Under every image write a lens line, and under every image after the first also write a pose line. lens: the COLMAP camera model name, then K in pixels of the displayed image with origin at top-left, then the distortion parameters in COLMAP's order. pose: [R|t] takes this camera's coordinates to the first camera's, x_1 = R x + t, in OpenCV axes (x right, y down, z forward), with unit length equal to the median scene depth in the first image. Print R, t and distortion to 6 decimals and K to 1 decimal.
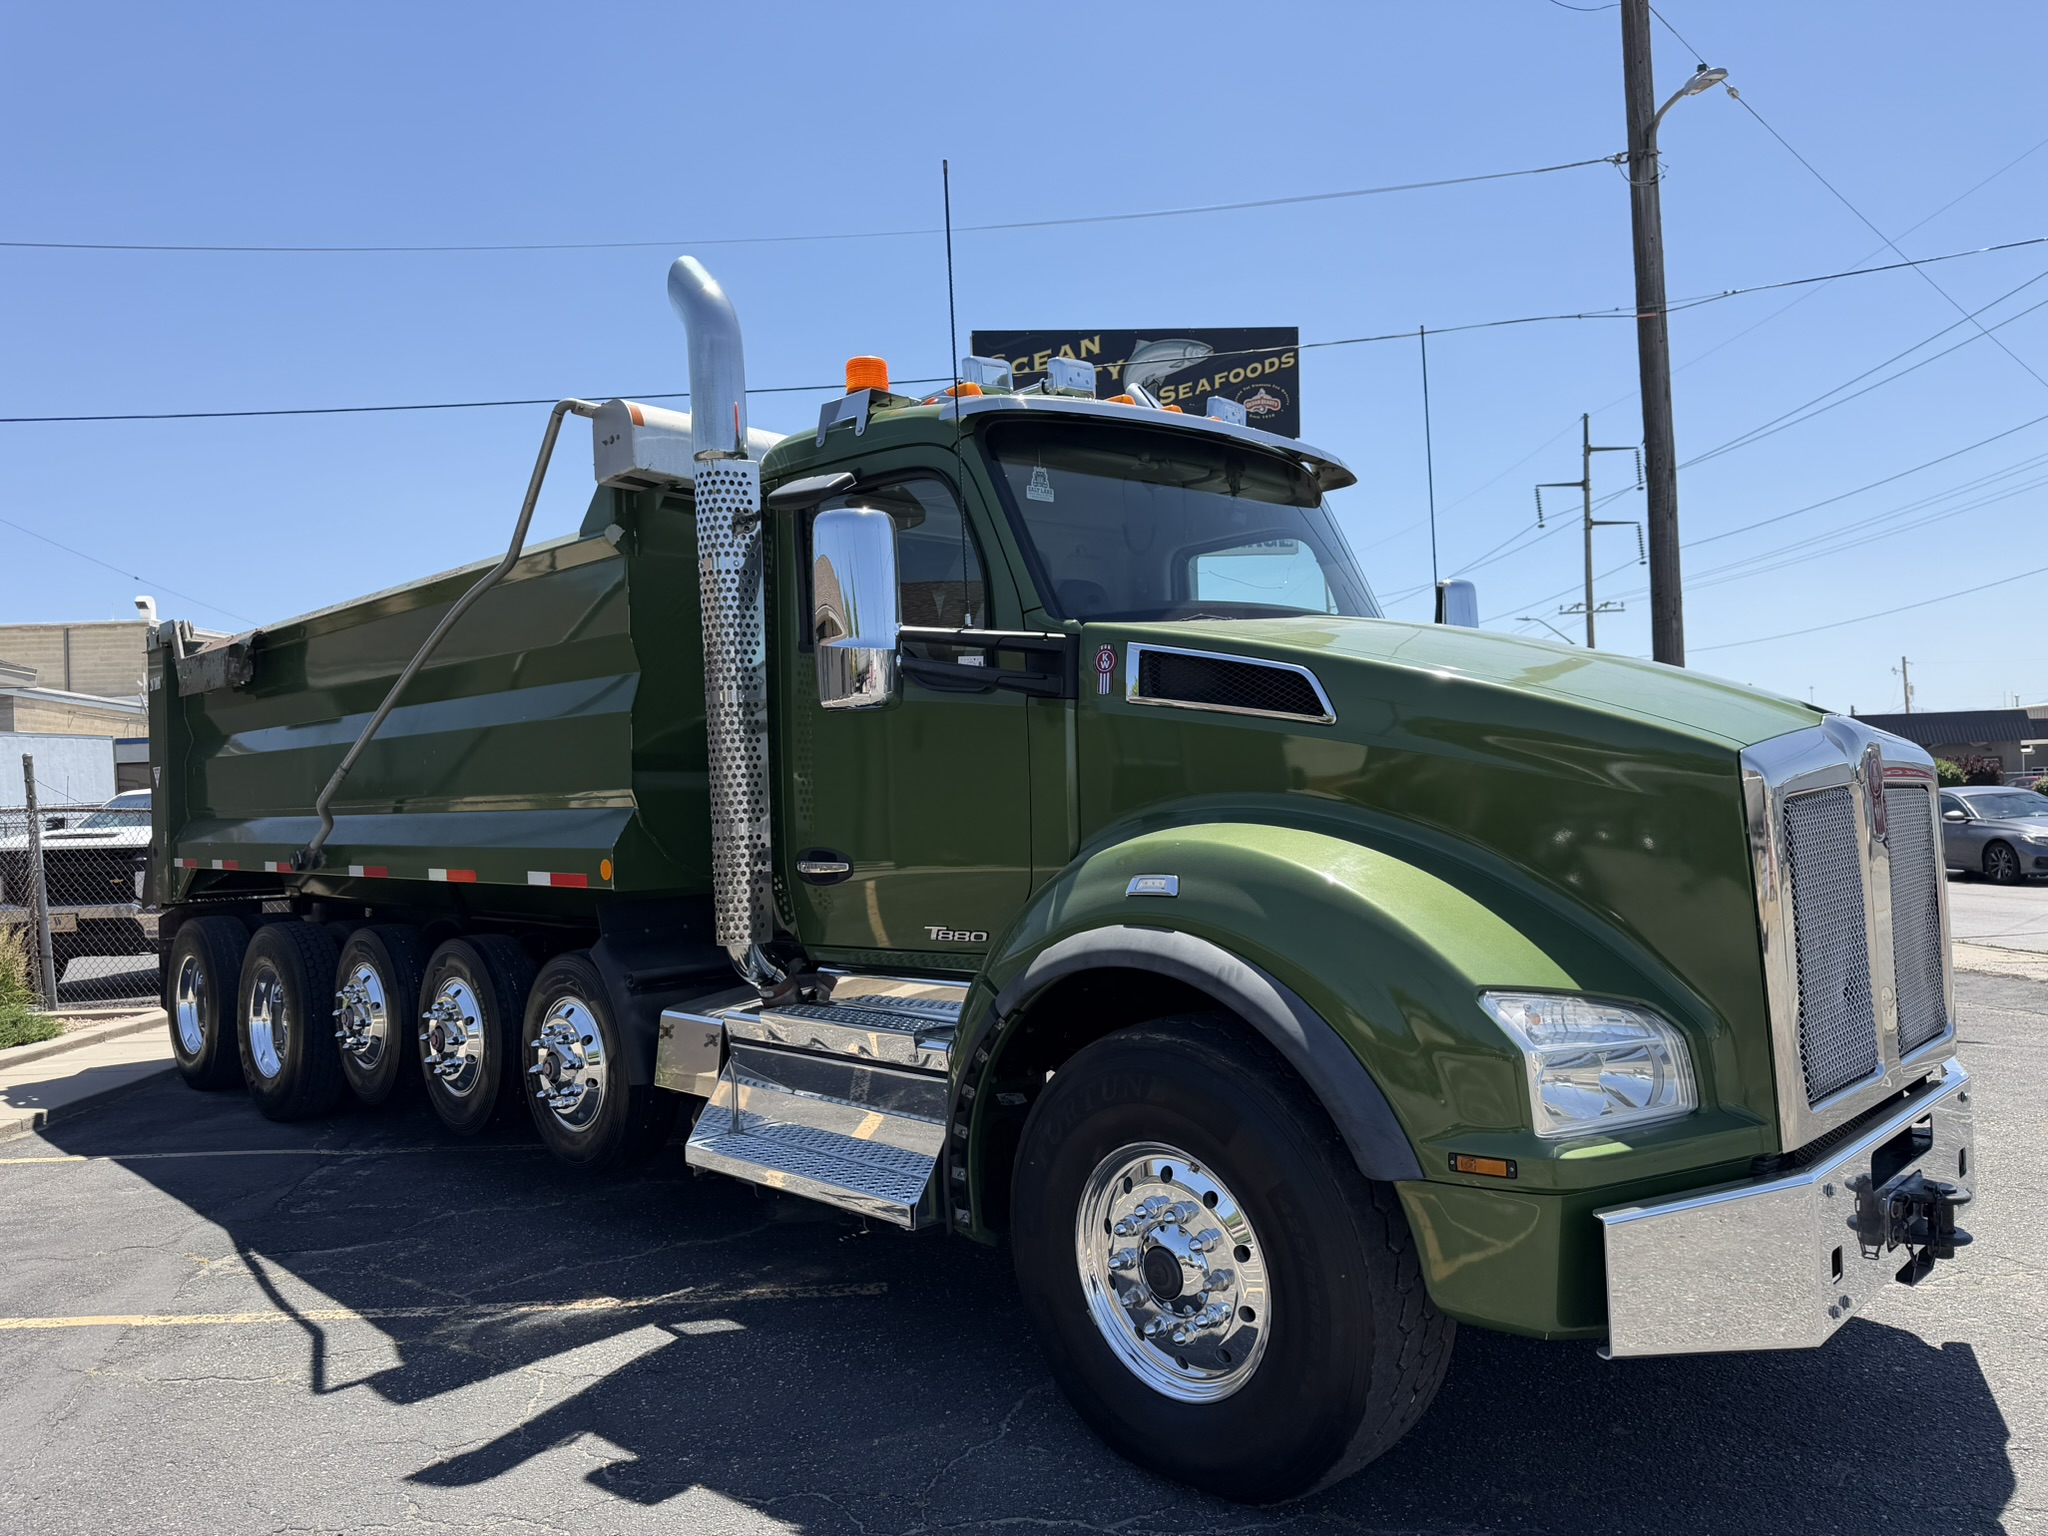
lens RADIAL K [[1450.5, 0, 1017.0], [0, 1450.5, 779.6], [0, 0, 1]] dist [0.053085, -0.072213]
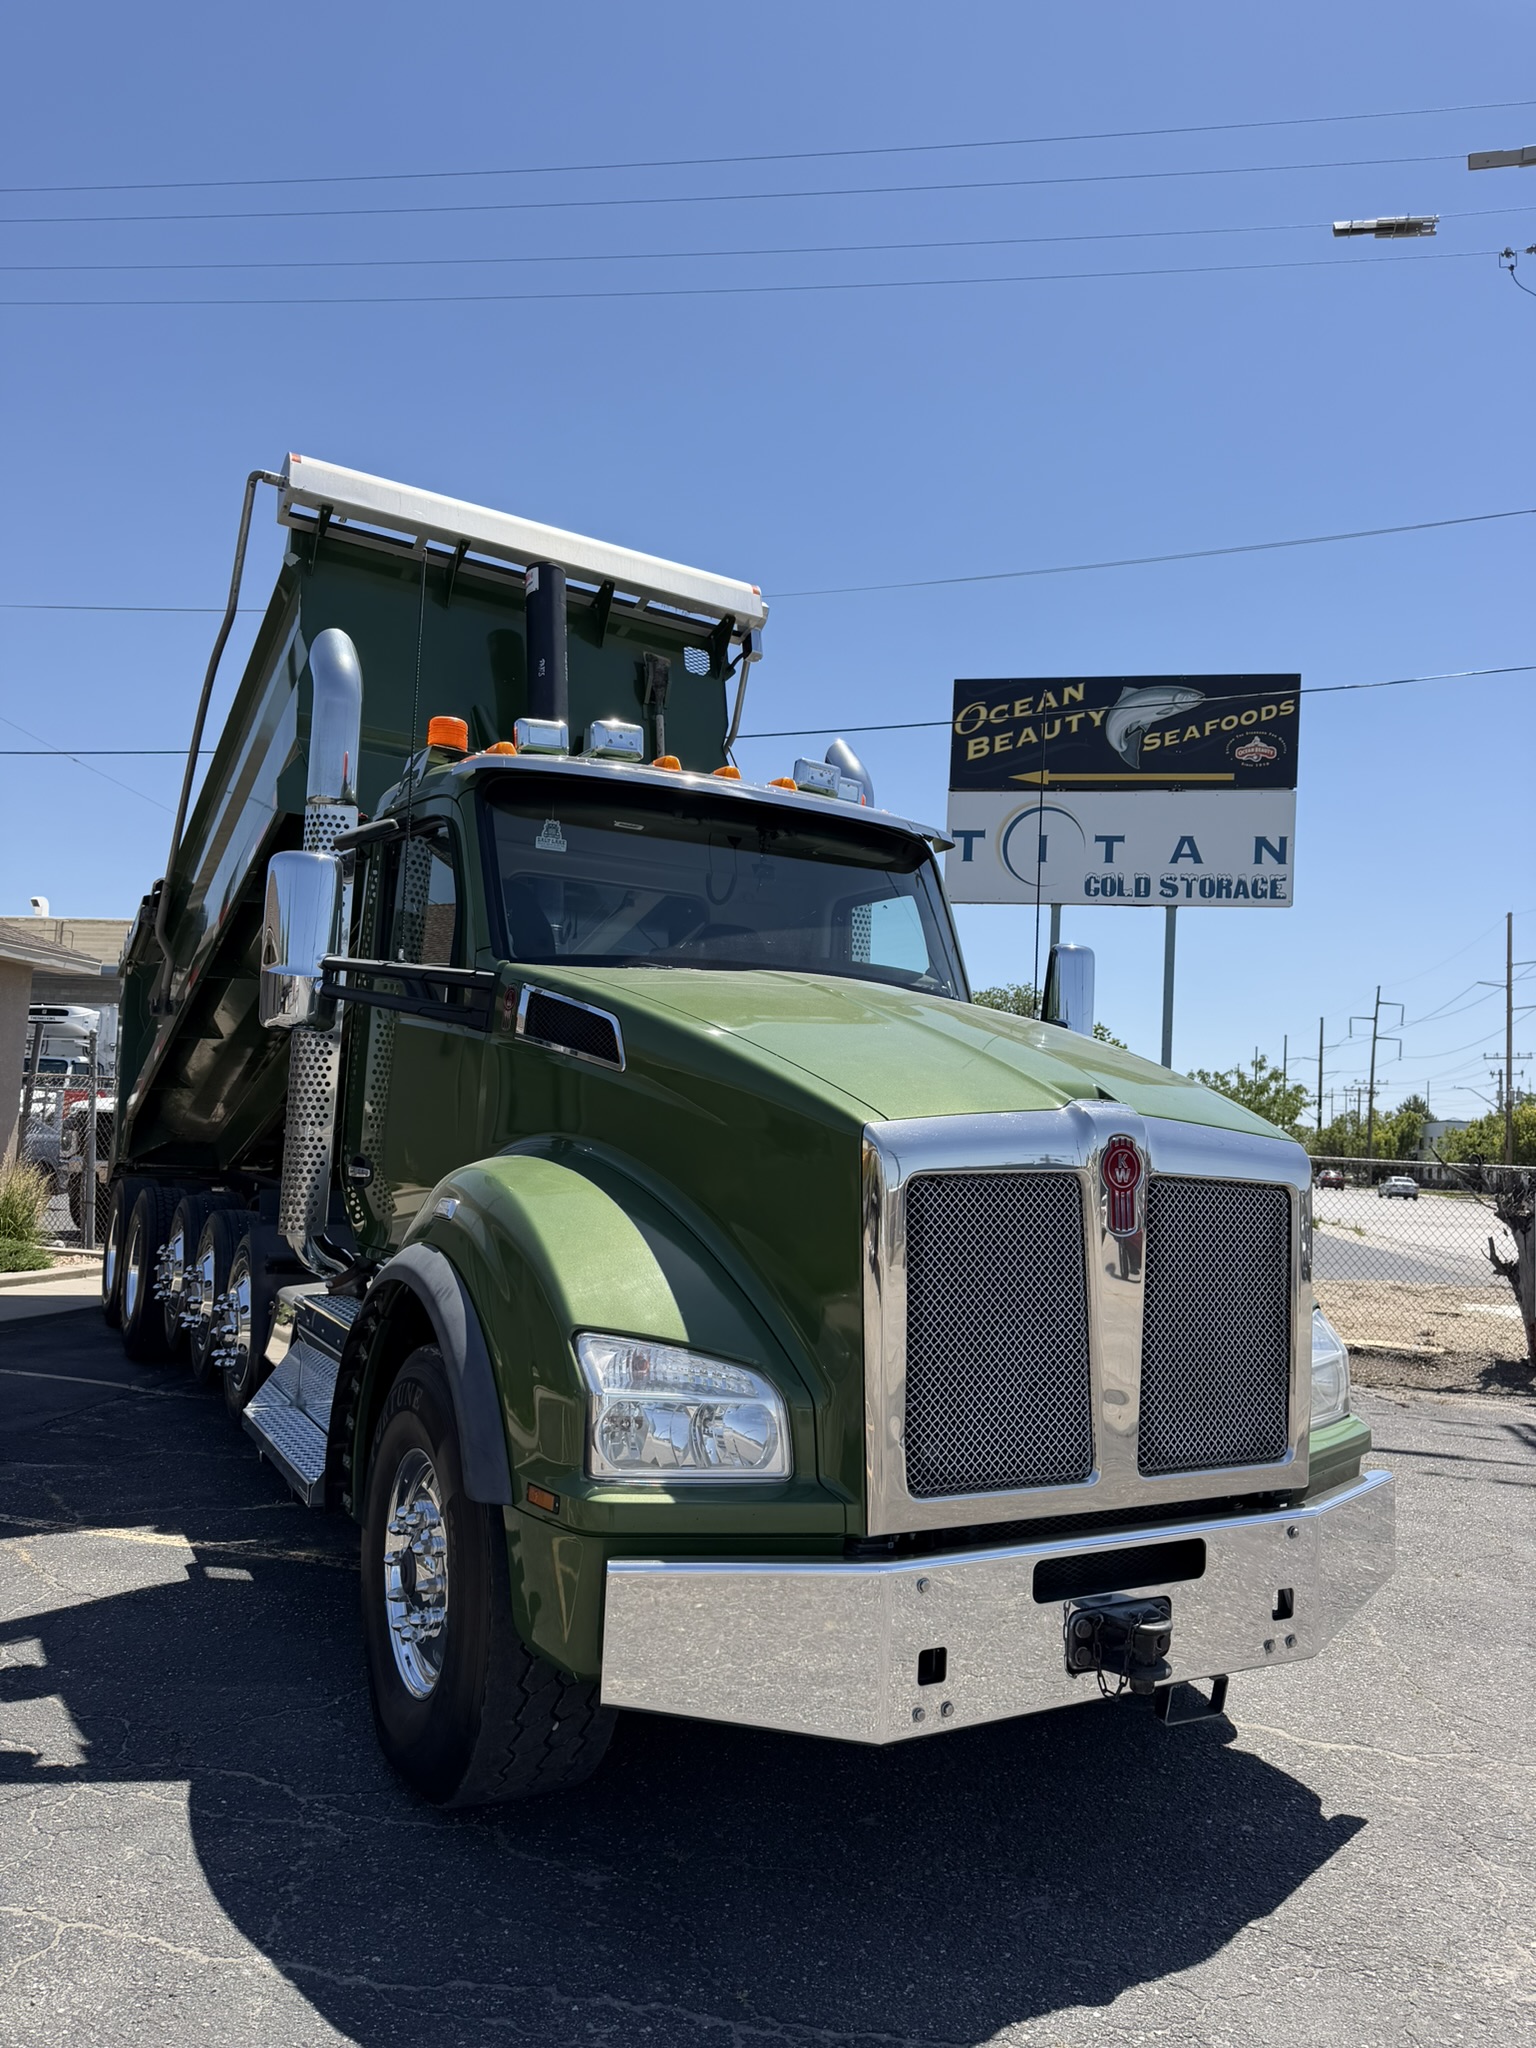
lens RADIAL K [[1443.3, 0, 766.7], [0, 1443.3, 1025.3], [0, 0, 1]] dist [0.059313, -0.083167]
pose [[0.960206, 0.064011, -0.271859, 0.443093], [-0.080102, 0.995606, -0.048500, -0.020662], [0.267560, 0.068347, 0.961114, 0.015044]]
